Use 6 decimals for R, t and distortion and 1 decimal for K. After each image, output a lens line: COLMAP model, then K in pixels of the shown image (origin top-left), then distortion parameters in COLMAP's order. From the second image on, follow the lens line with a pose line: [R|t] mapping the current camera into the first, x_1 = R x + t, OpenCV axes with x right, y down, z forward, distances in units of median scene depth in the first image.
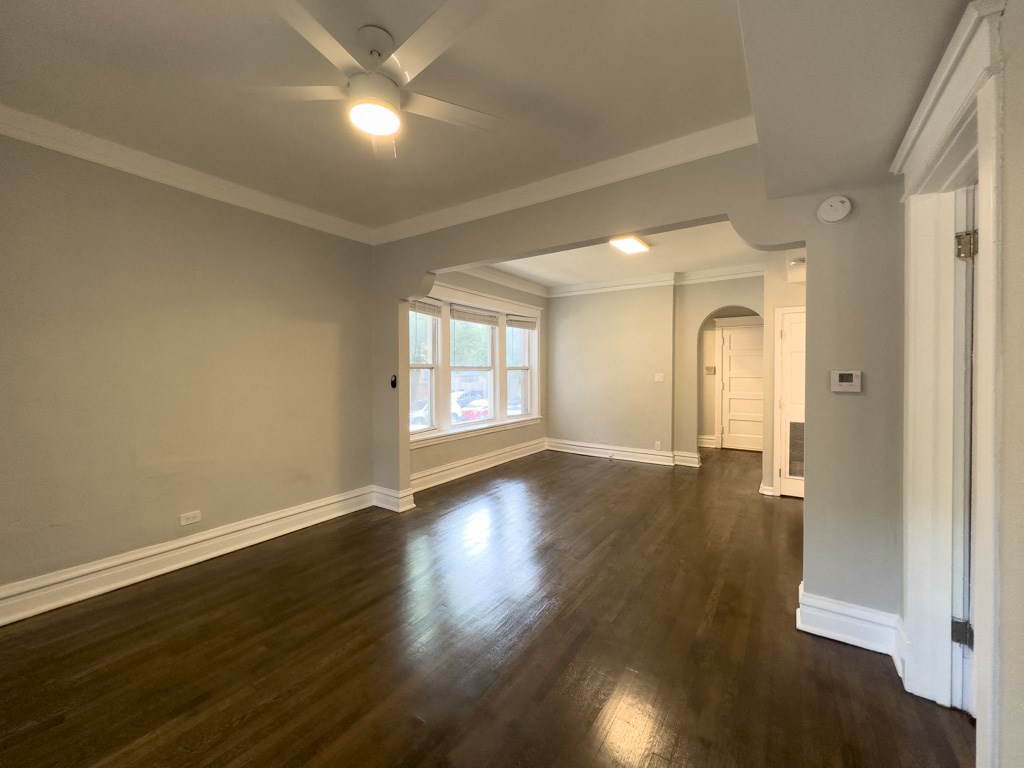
lens RADIAL K [[409.6, 0, 513.9], [0, 409.6, 376.0], [0, 0, 1]] dist [0.000132, -0.001059]
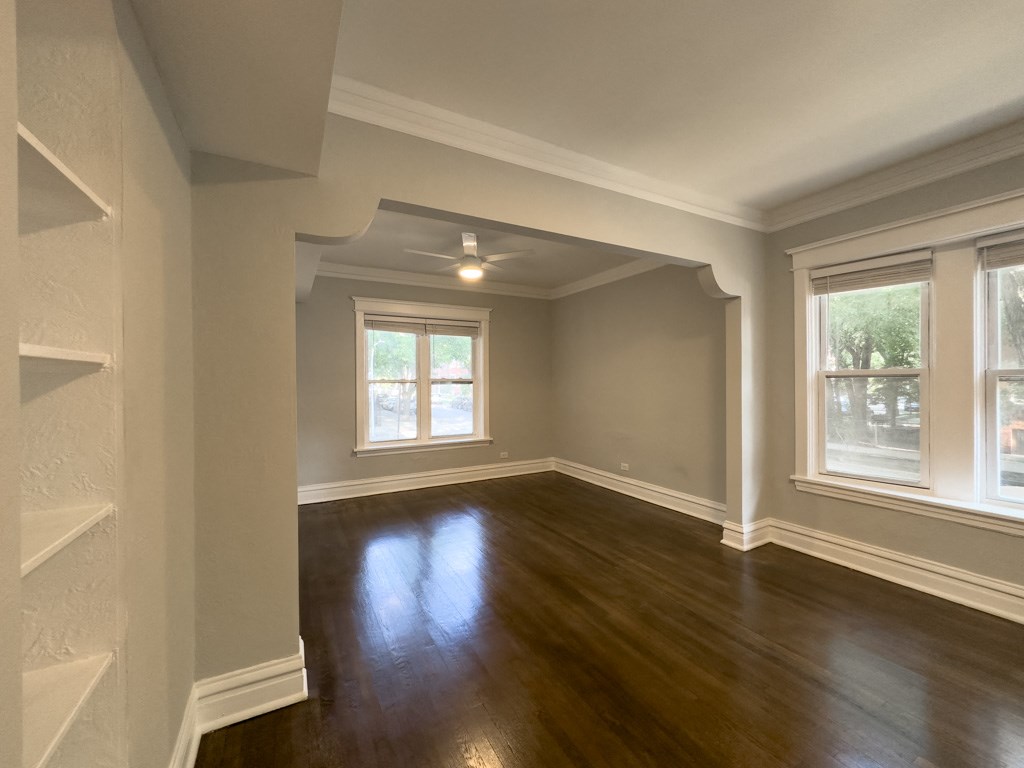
lens RADIAL K [[409.6, 0, 511.7], [0, 409.6, 384.5], [0, 0, 1]] dist [0.000132, -0.001059]
pose [[-0.463366, 0.015030, -0.886040, 0.690303], [0.003177, 0.999878, 0.015300, -0.020960], [0.886161, 0.004274, -0.463357, 0.989239]]
